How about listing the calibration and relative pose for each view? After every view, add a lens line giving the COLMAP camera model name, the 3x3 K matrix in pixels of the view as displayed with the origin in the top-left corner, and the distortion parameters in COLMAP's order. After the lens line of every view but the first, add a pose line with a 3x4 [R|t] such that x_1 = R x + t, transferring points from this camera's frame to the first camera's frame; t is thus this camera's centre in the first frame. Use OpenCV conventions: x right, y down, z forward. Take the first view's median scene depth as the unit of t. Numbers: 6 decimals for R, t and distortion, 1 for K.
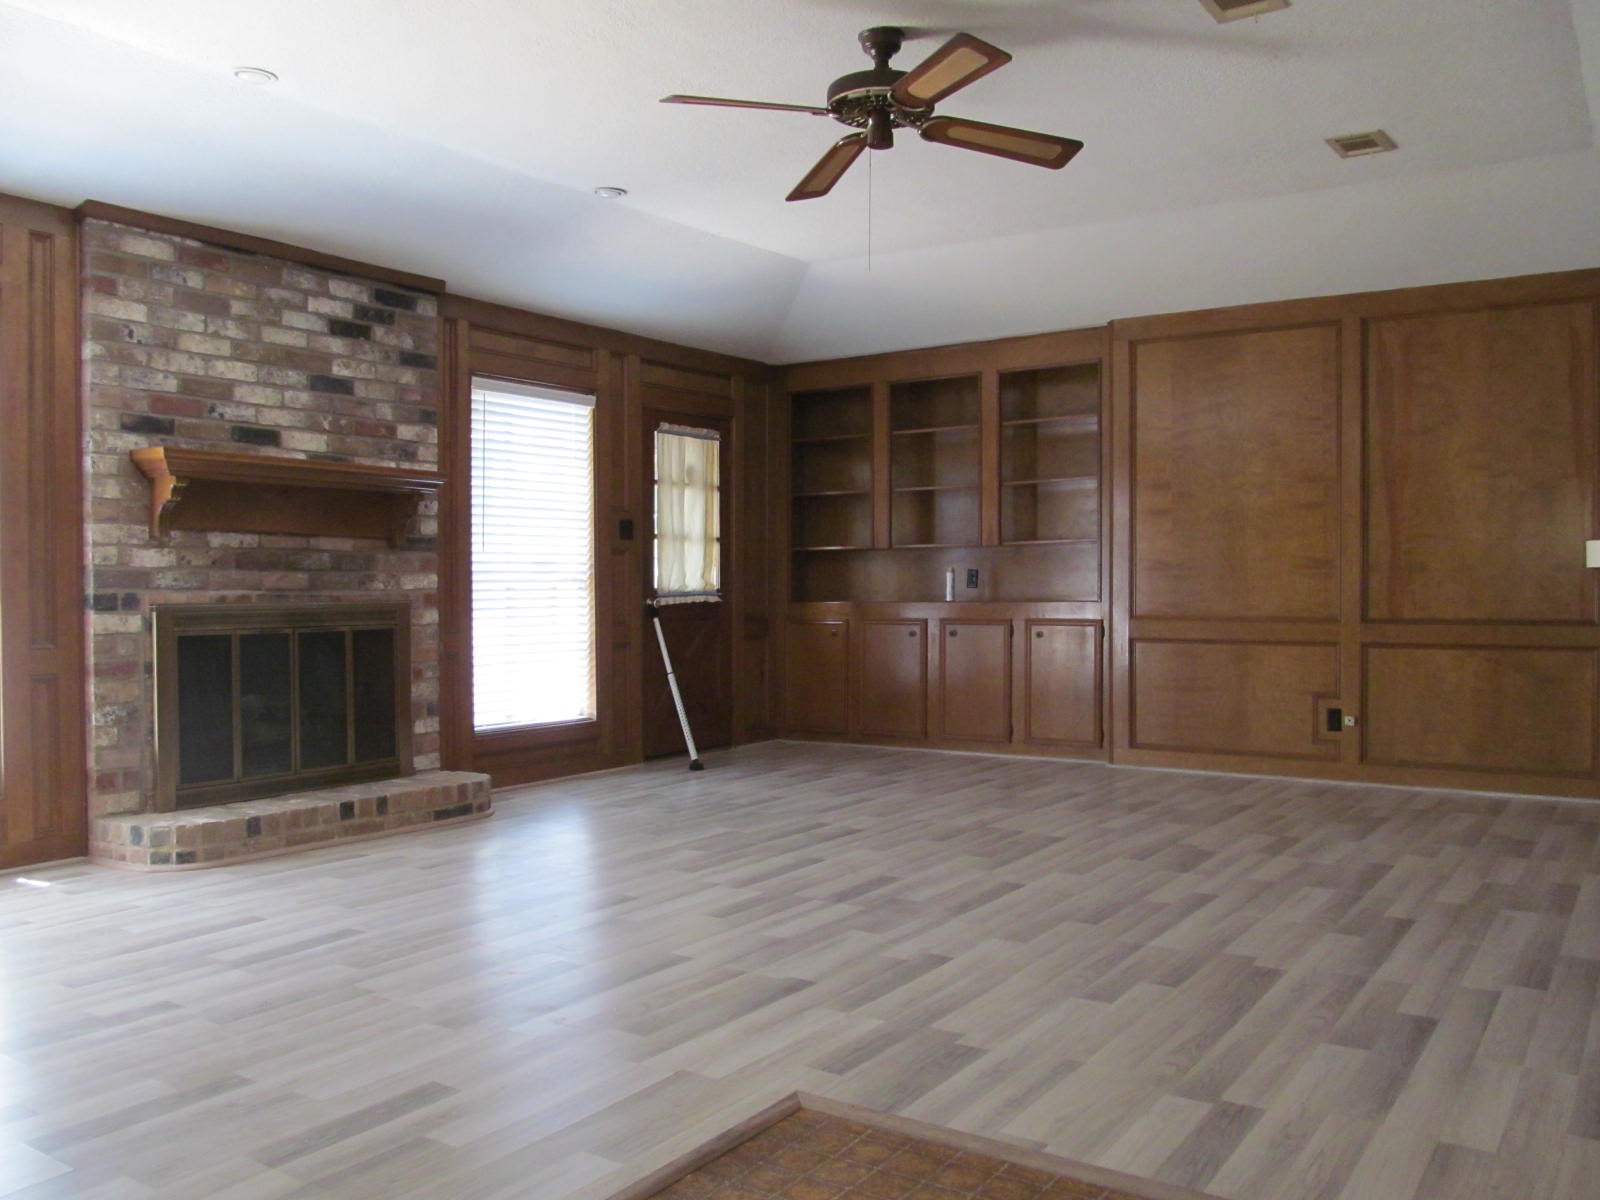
lens RADIAL K [[1306.1, 0, 798.9], [0, 1306.1, 603.1], [0, 0, 1]] dist [-0.037978, -0.001879]
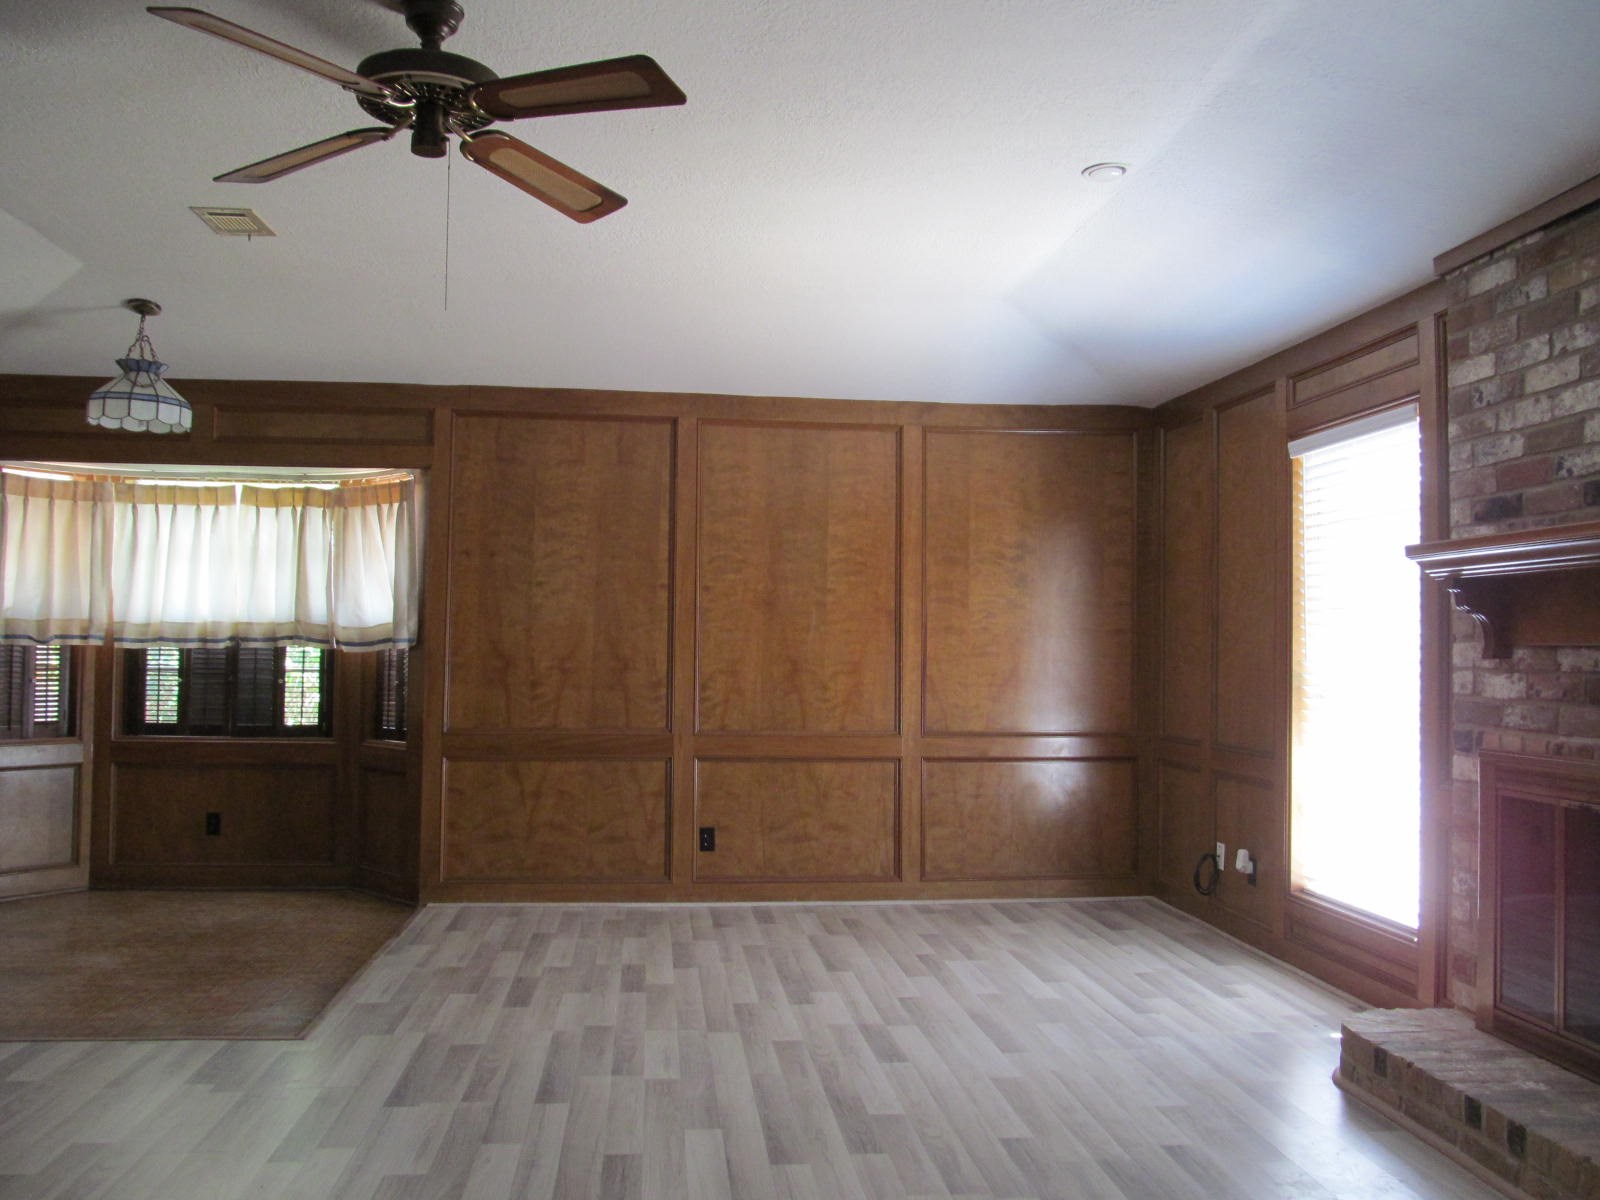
lens RADIAL K [[1306.1, 0, 798.9], [0, 1306.1, 593.4], [0, 0, 1]] dist [-0.037978, -0.001879]
pose [[-0.754194, -0.029940, -0.655968, 0.291728], [-0.012456, 0.999433, -0.031295, -0.059504], [0.656533, -0.015432, -0.754139, 1.284790]]
